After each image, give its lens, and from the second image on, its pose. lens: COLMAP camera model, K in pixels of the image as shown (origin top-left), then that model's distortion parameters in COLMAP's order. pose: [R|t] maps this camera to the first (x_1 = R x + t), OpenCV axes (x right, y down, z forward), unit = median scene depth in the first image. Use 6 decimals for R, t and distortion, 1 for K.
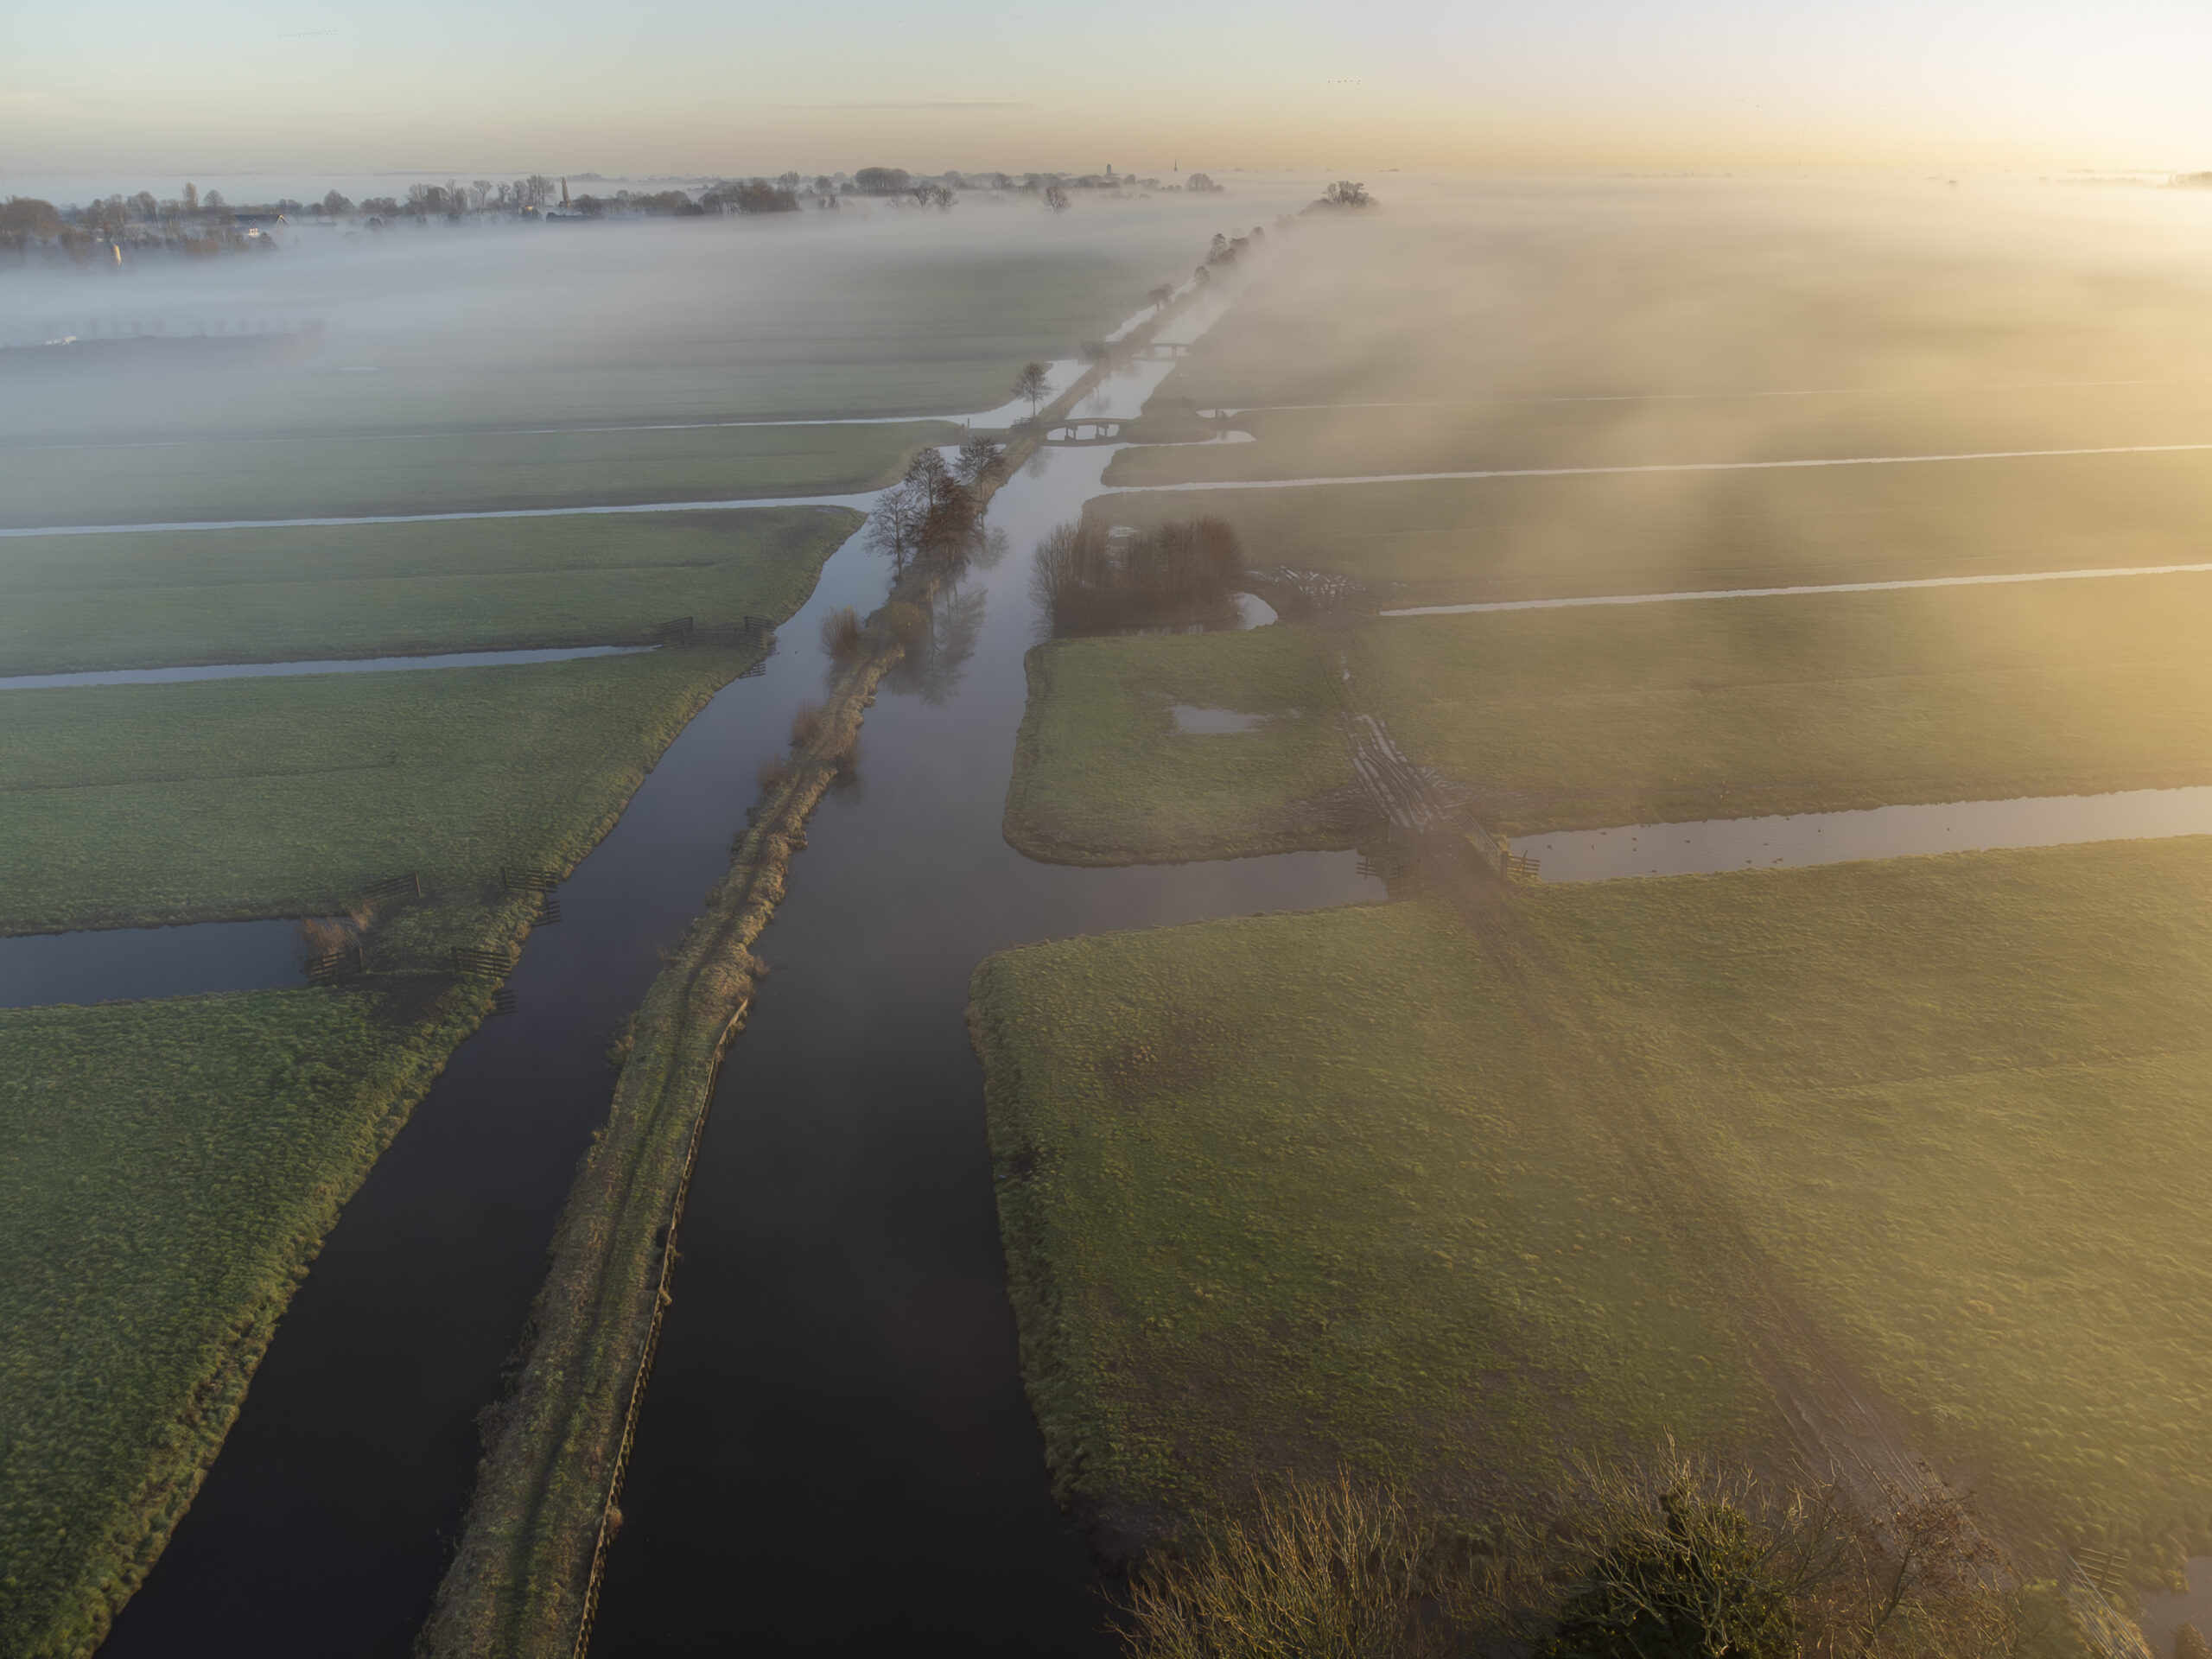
lens RADIAL K [[1711.2, 0, 1105.3], [0, 1711.2, 826.2], [0, 0, 1]] dist [-0.008491, 0.009289]
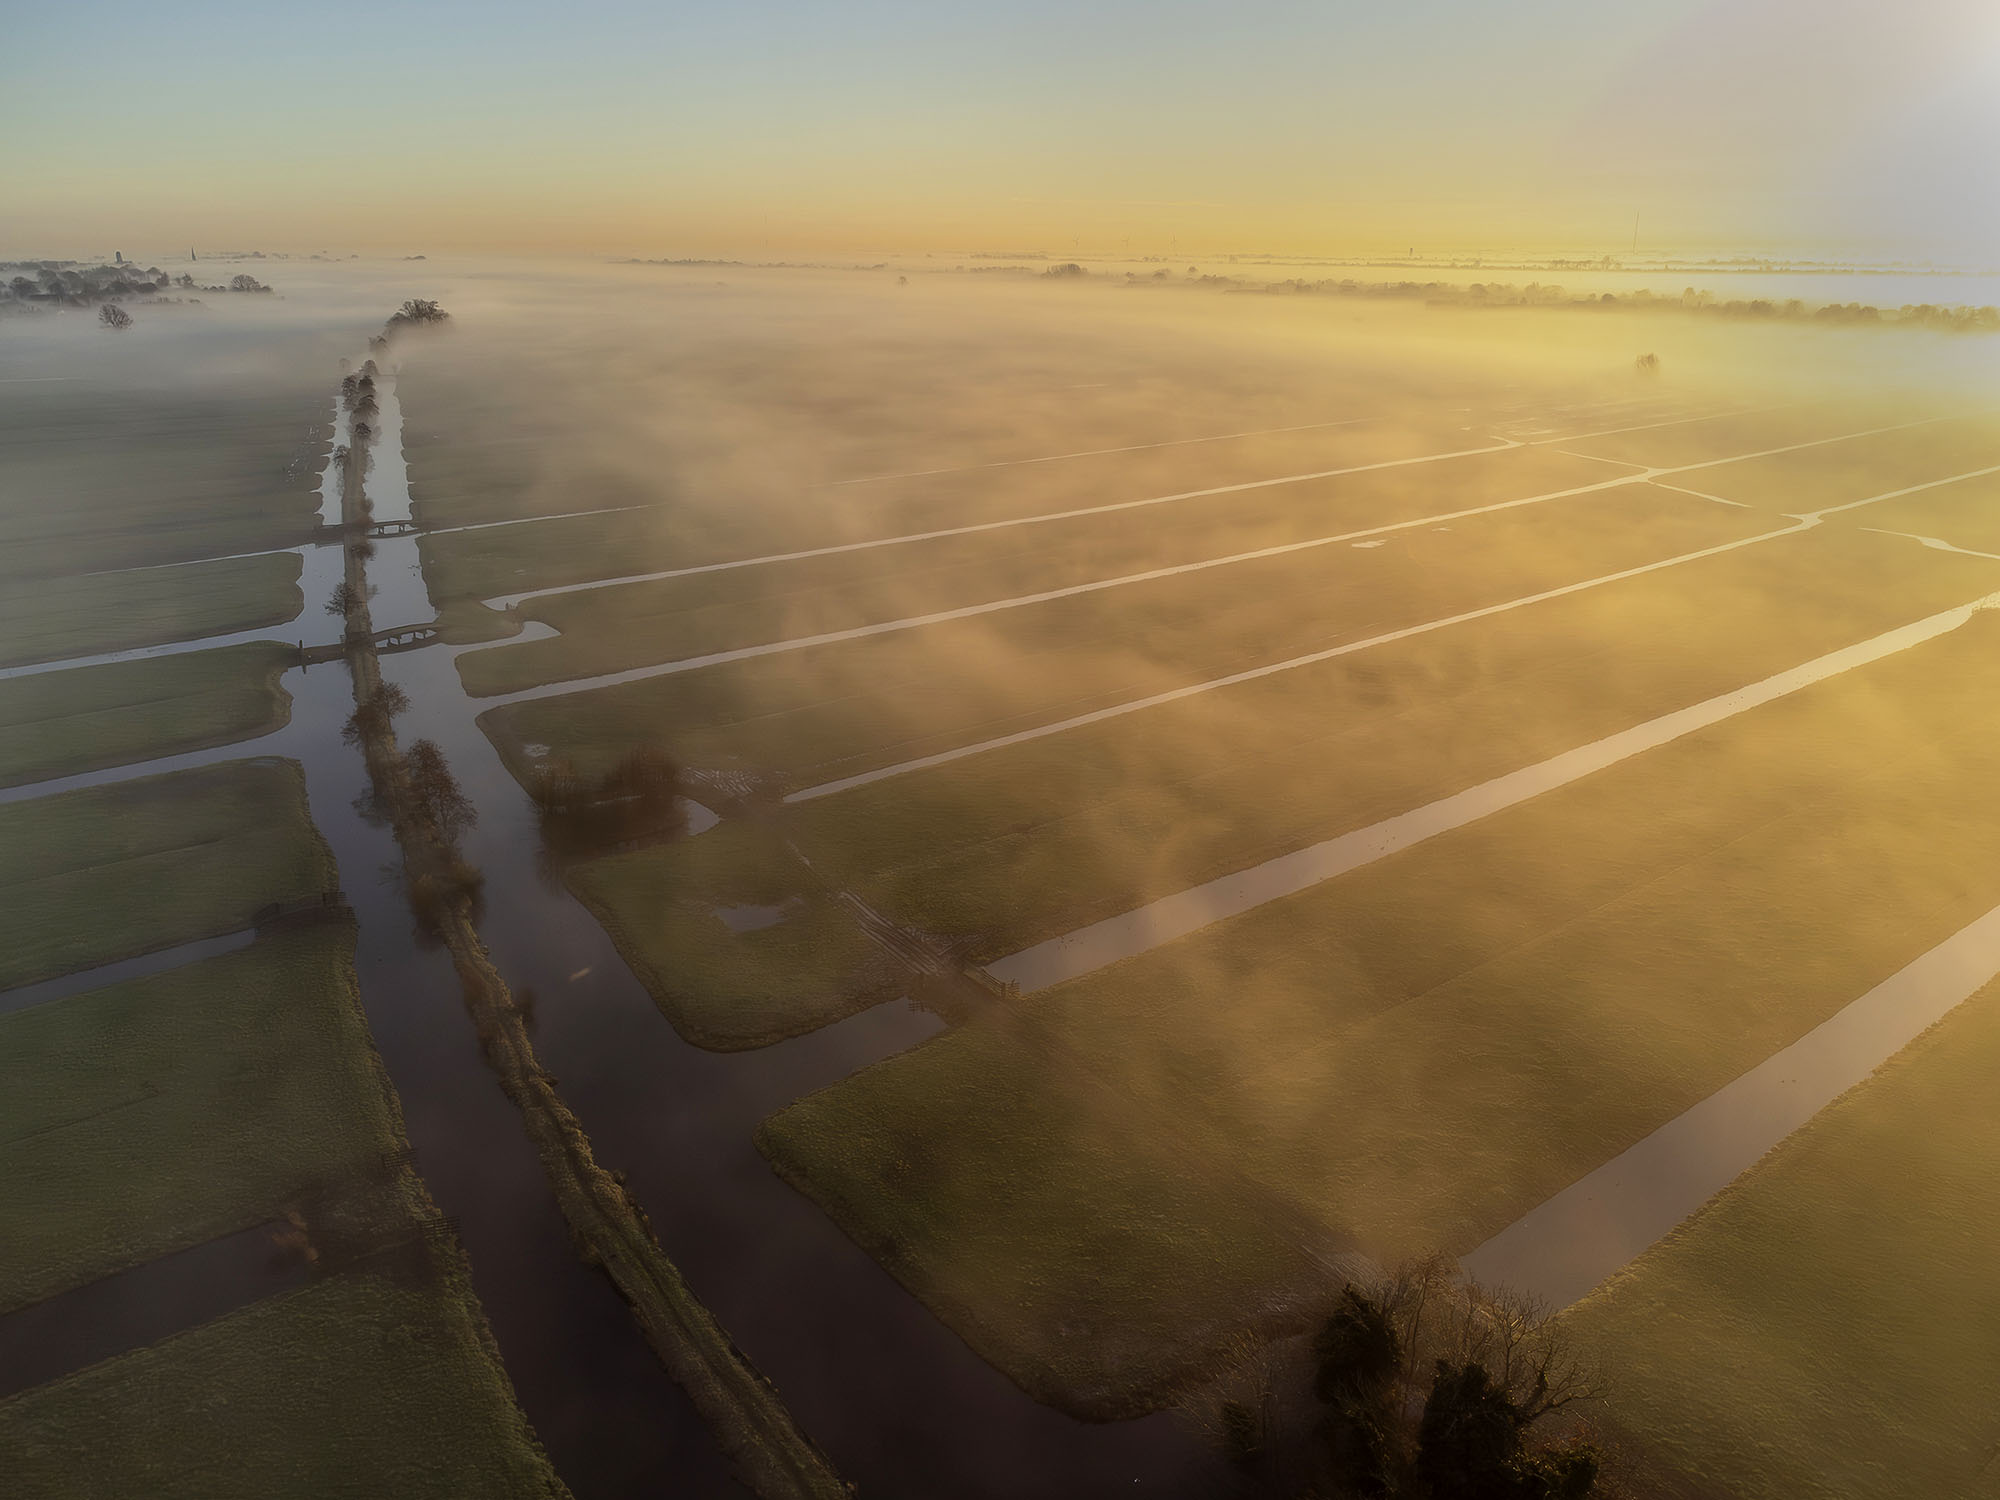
lens RADIAL K [[1547.2, 0, 1001.9], [0, 1547.2, 750.2], [0, 0, 1]] dist [-0.008491, 0.009289]
pose [[0.874594, -0.154506, 0.459579, -0.450544], [0.178206, 0.983958, -0.008334, -0.206832], [-0.450919, 0.089189, 0.888098, -0.392285]]
